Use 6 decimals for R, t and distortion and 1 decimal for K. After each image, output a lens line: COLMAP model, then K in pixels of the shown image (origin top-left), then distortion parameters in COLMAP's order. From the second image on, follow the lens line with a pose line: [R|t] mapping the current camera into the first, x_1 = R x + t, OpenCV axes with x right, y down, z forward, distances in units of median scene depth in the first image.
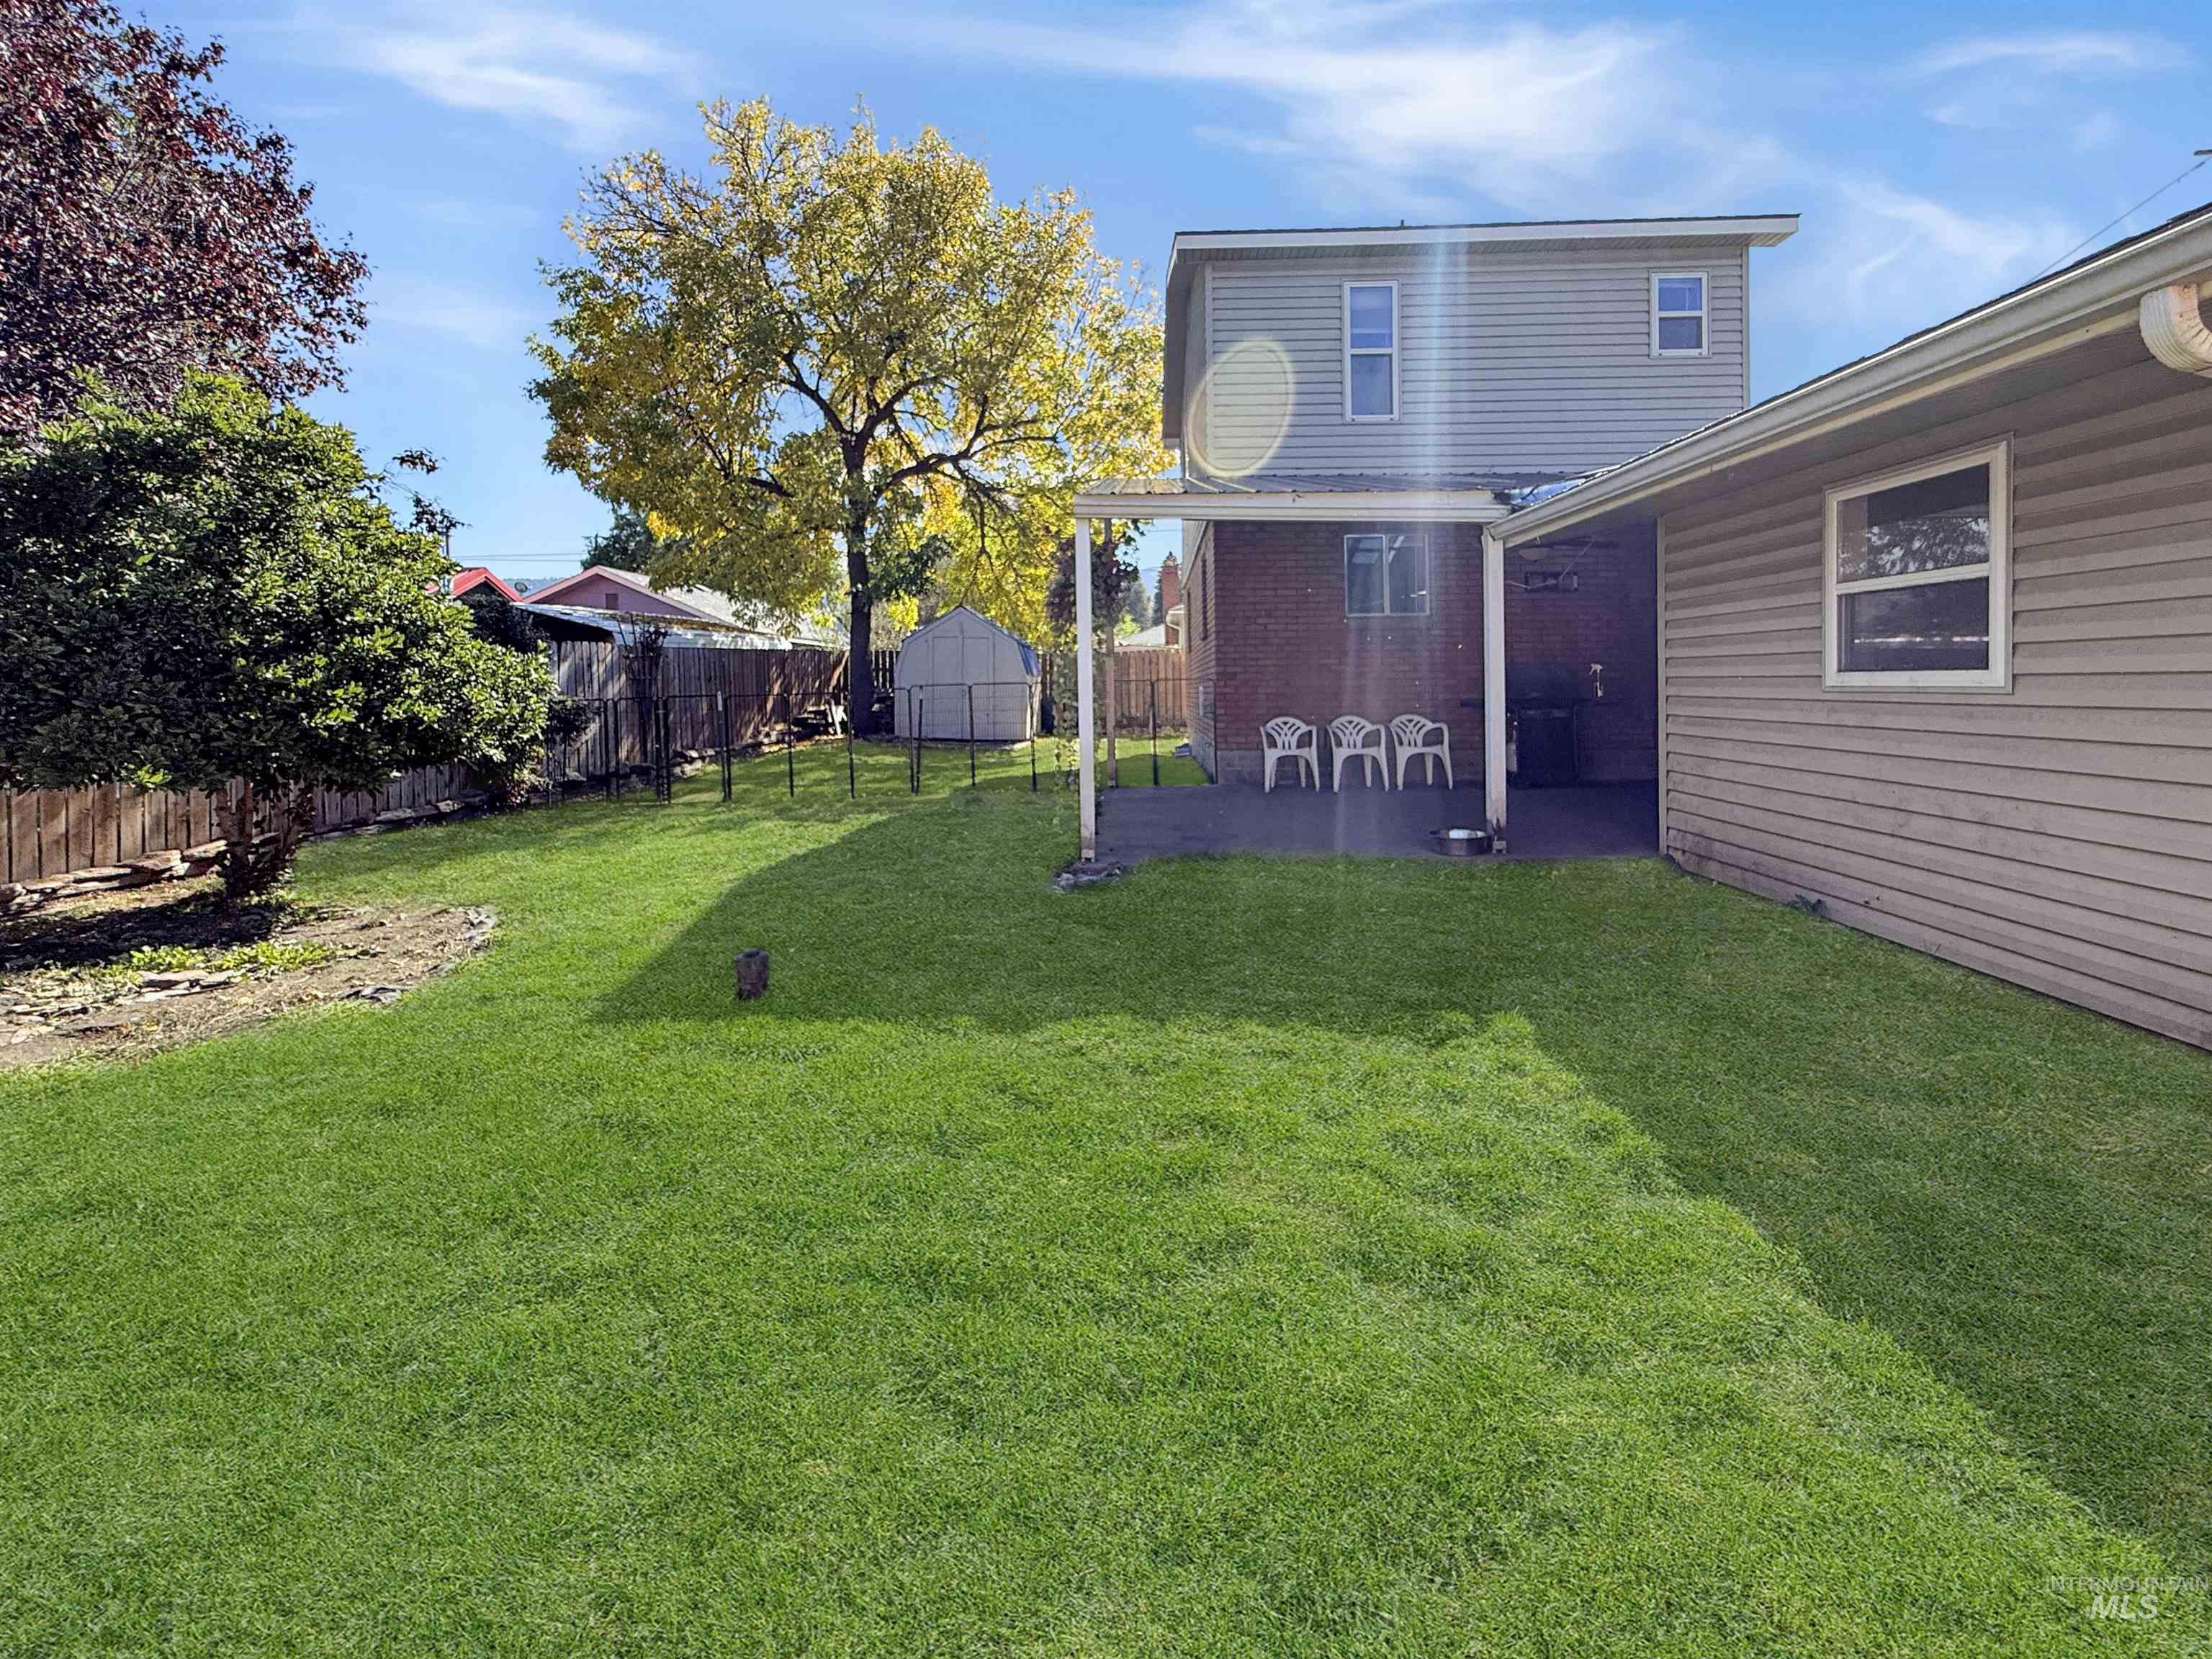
lens RADIAL K [[882.3, 0, 1106.0], [0, 882.3, 829.5], [0, 0, 1]] dist [0.000487, 0.000014]
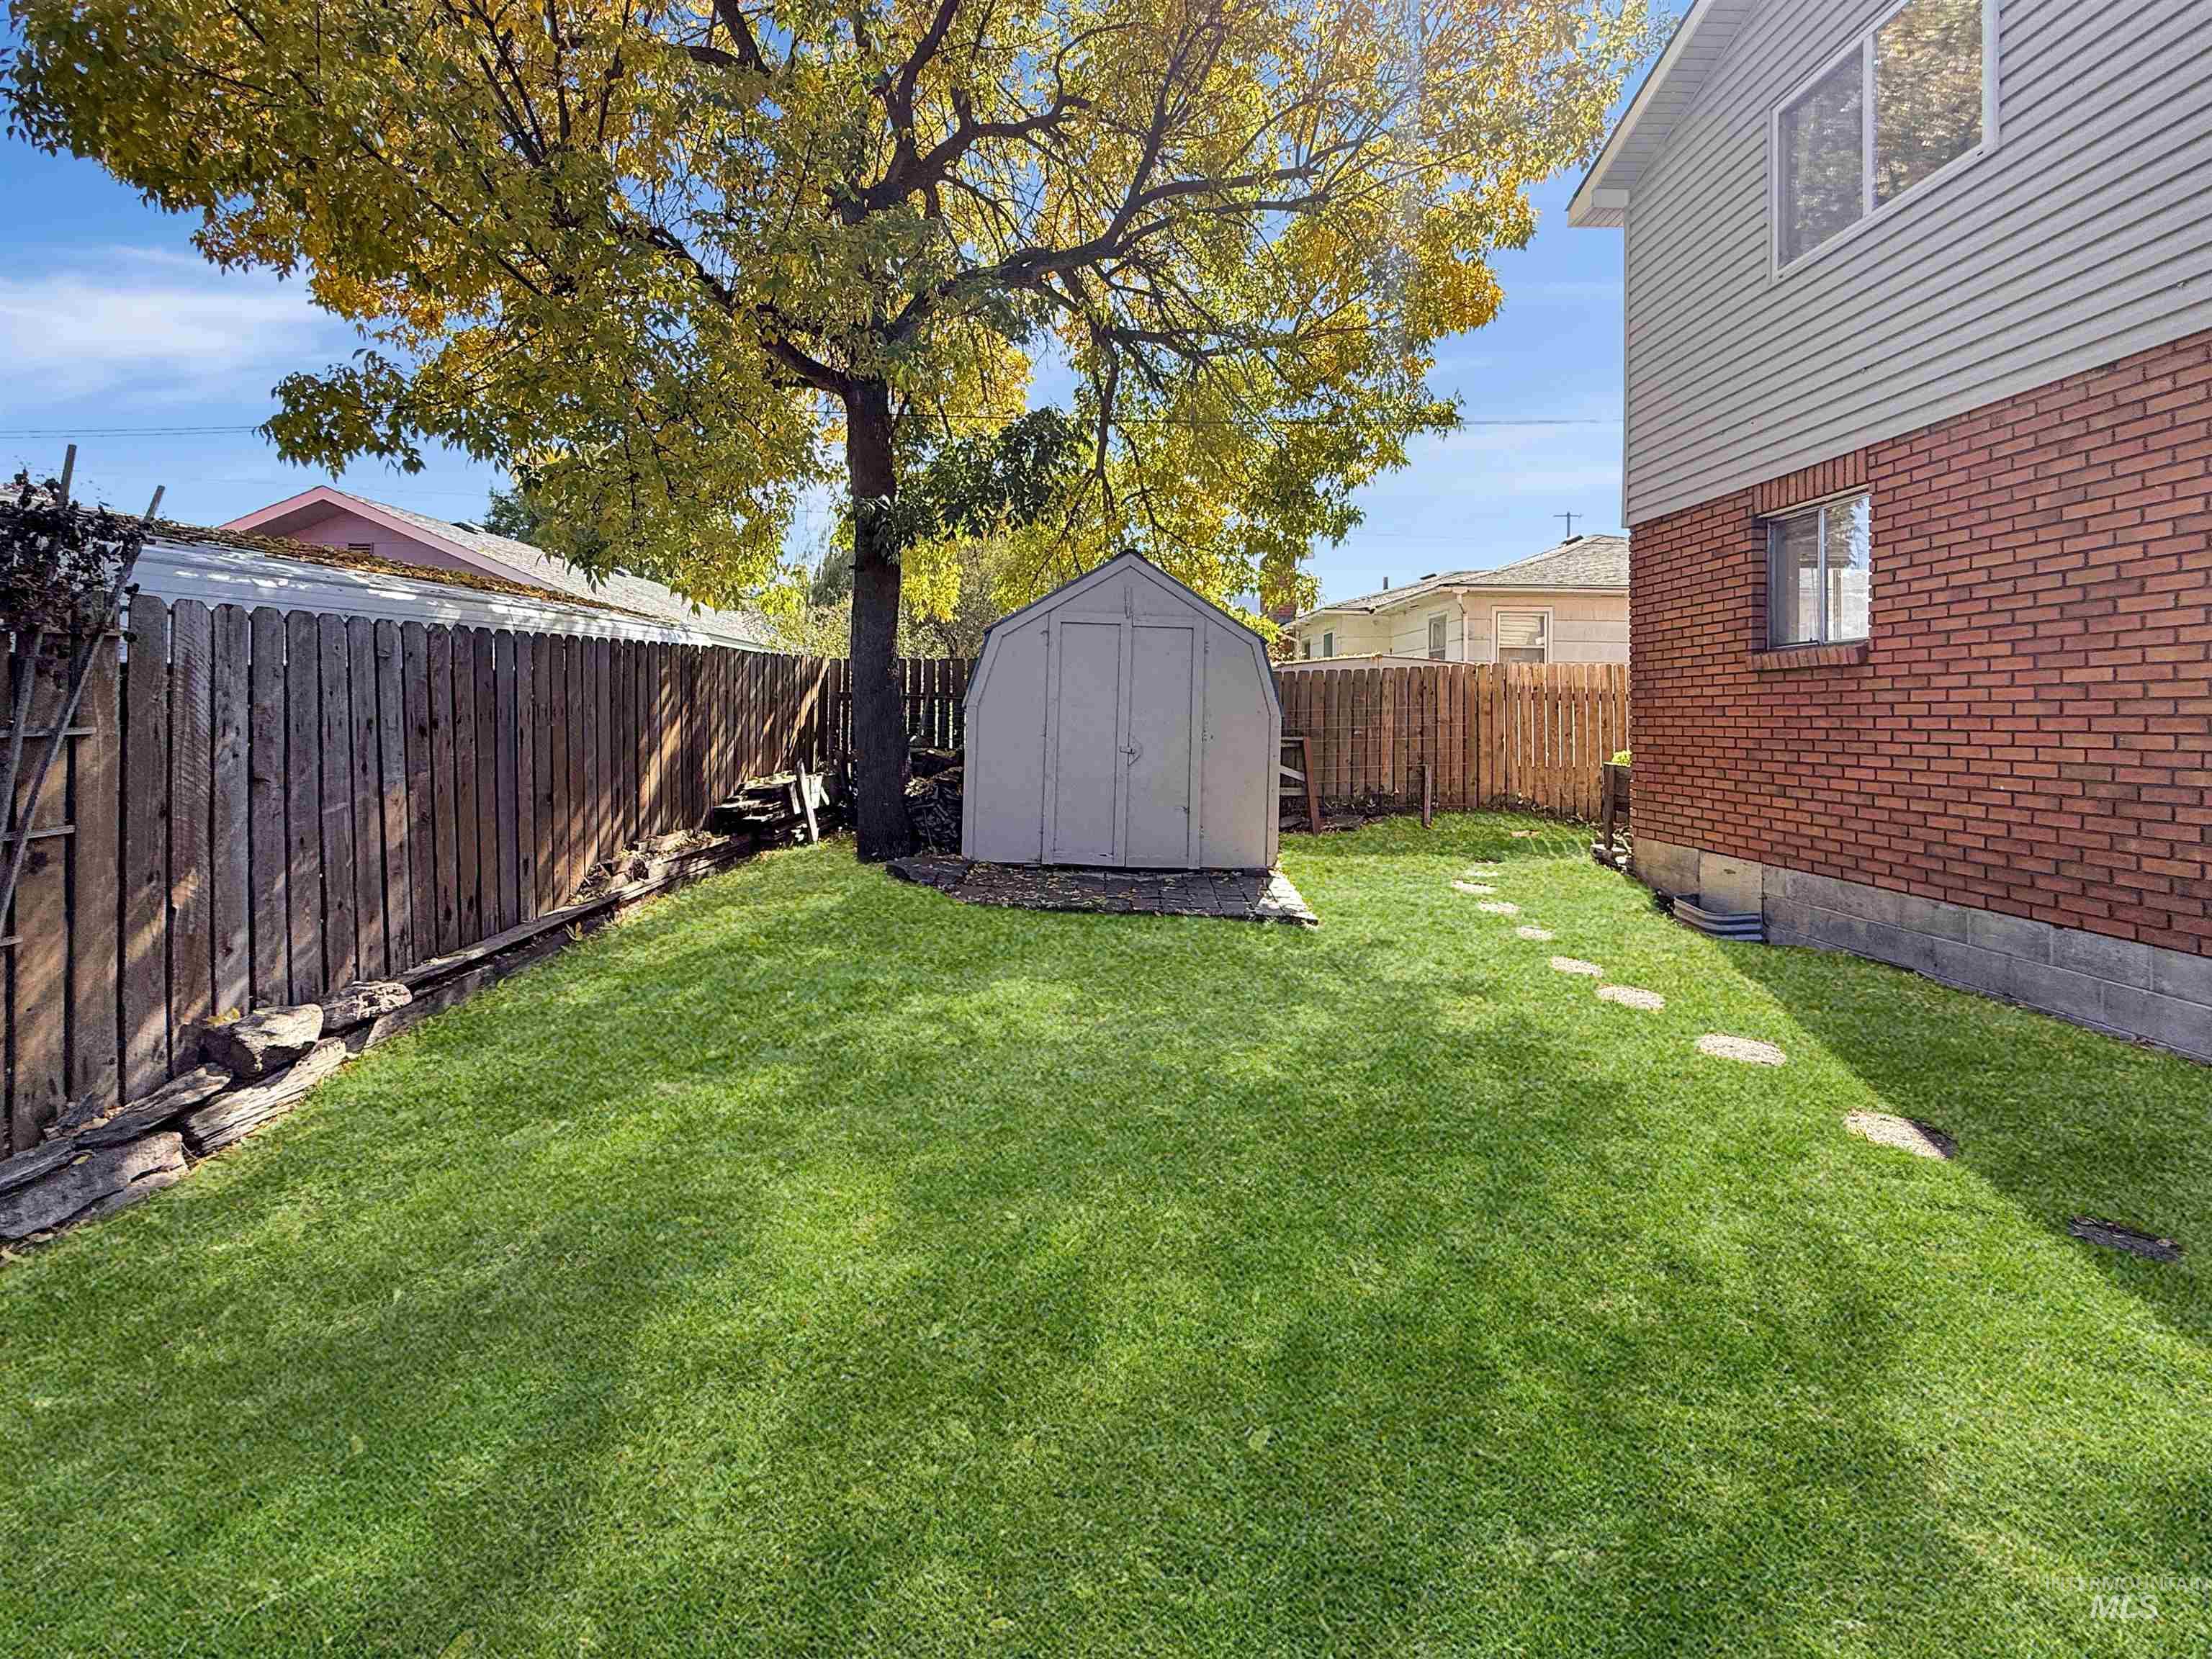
lens RADIAL K [[888.0, 0, 1106.0], [0, 888.0, 829.5], [0, 0, 1]] dist [-0.053672, 0.000055]
pose [[0.997282, 0.002725, 0.073625, -0.197019], [0.000004, 0.999314, -0.037037, -0.100563], [-0.073675, 0.036937, 0.996598, 0.567346]]
